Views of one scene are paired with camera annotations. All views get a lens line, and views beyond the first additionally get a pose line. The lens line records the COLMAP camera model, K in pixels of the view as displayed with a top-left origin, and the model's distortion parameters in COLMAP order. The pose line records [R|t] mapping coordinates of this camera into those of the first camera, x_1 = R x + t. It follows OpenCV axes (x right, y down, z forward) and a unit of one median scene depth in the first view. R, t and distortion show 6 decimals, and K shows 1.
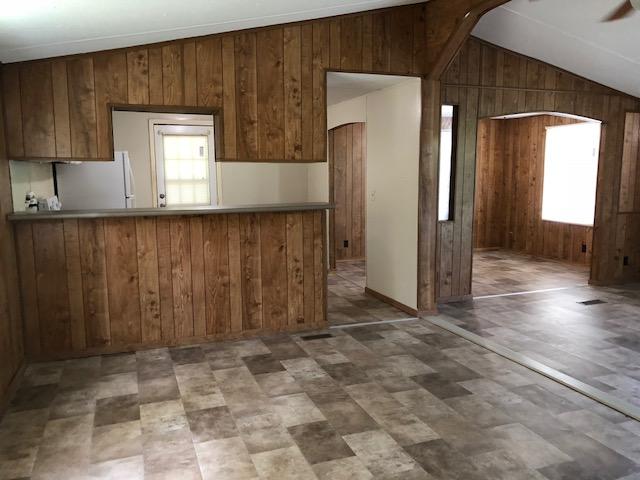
lens RADIAL K [[528.0, 0, 319.6], [0, 528.0, 239.9], [0, 0, 1]] dist [0.035640, -0.020883]
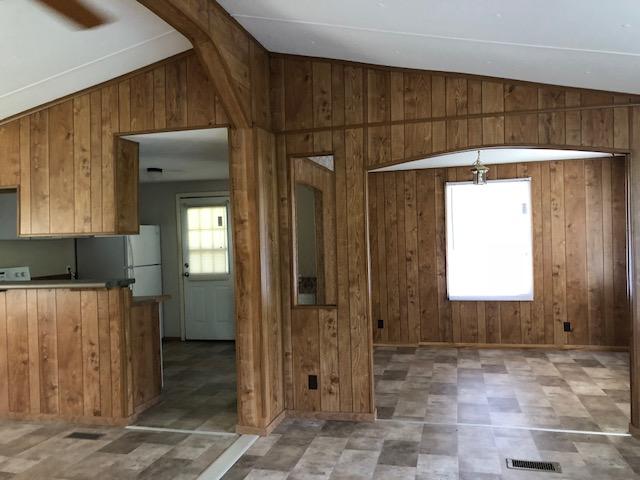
lens RADIAL K [[528.0, 0, 324.0], [0, 528.0, 241.2], [0, 0, 1]] dist [0.035640, -0.020883]
pose [[0.821648, -0.013573, -0.569834, 0.814180], [-0.050416, 0.994068, -0.096373, -0.068270], [0.567762, 0.107913, 0.816089, 0.472499]]
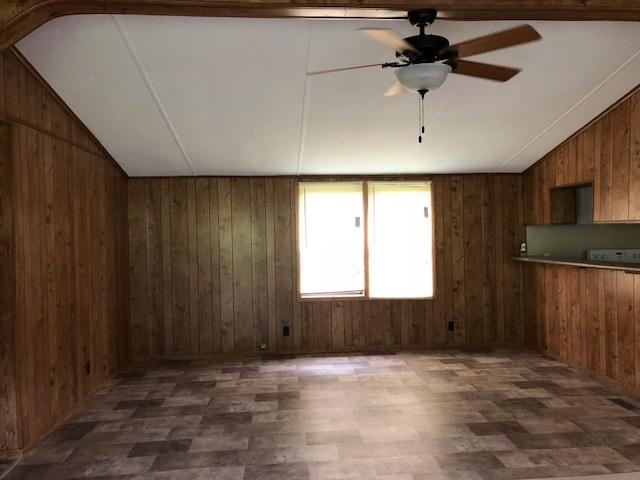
lens RADIAL K [[528.0, 0, 312.8], [0, 528.0, 237.9], [0, 0, 1]] dist [0.035640, -0.020883]
pose [[-0.288135, 0.020164, -0.957377, 1.073806], [-0.103404, 0.993277, 0.052041, -0.106970], [0.951990, 0.113992, -0.284113, 0.698230]]
